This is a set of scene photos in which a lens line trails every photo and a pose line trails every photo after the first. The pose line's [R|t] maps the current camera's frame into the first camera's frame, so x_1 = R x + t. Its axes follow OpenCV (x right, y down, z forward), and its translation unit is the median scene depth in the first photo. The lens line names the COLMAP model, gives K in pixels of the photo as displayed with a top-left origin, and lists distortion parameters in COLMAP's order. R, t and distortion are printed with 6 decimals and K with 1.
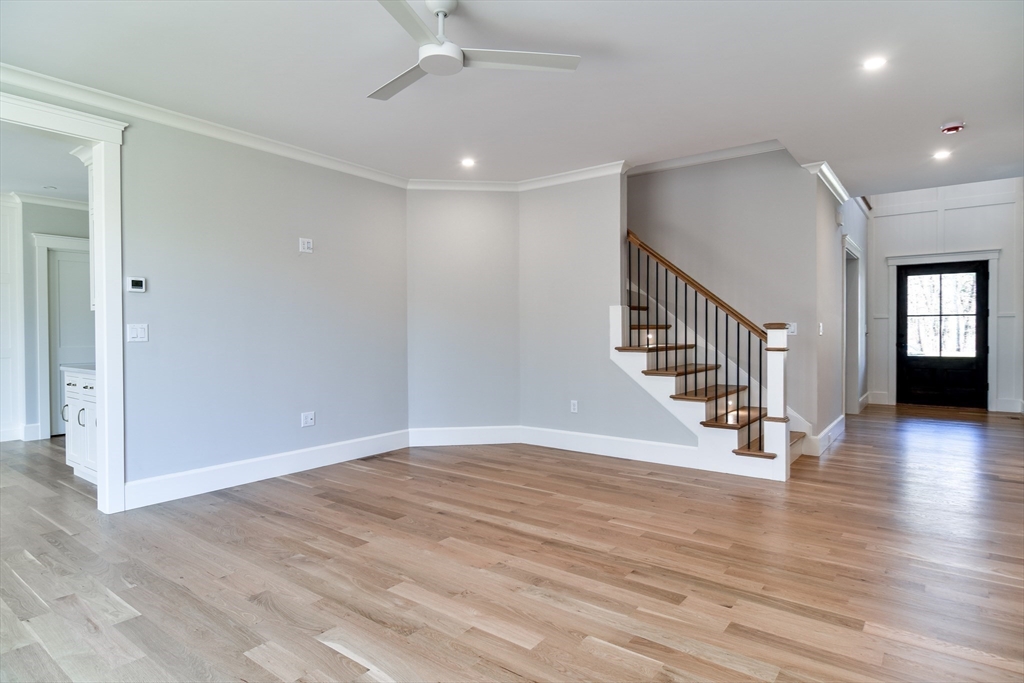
lens RADIAL K [[558.7, 0, 524.9], [0, 558.7, 337.3], [0, 0, 1]] dist [0.024148, -0.002546]
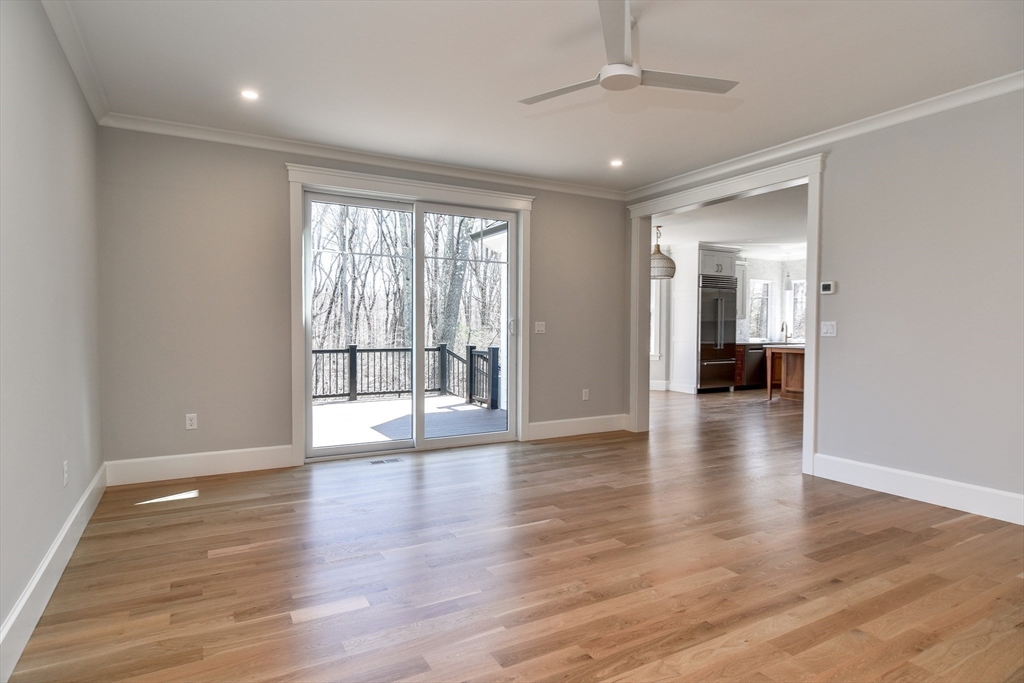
lens RADIAL K [[558.7, 0, 496.8], [0, 558.7, 341.0], [0, 0, 1]] dist [0.024148, -0.002546]
pose [[-0.417255, 0.022436, -0.908512, 0.663131], [-0.011056, 0.999496, 0.029760, -0.009845], [0.908722, 0.022462, -0.416797, 0.875159]]
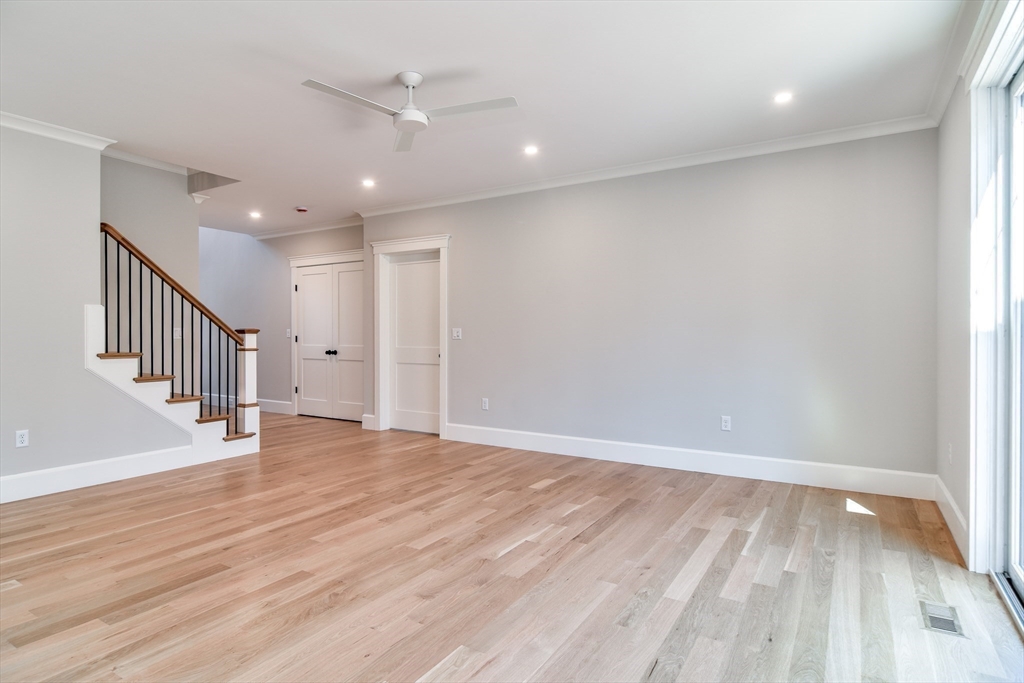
lens RADIAL K [[558.7, 0, 491.0], [0, 558.7, 337.5], [0, 0, 1]] dist [0.024148, -0.002546]
pose [[-0.069517, -0.000111, 0.997581, -1.003094], [0.010554, 0.999944, 0.000846, -0.002366], [-0.997525, 0.010587, -0.069512, 0.639762]]
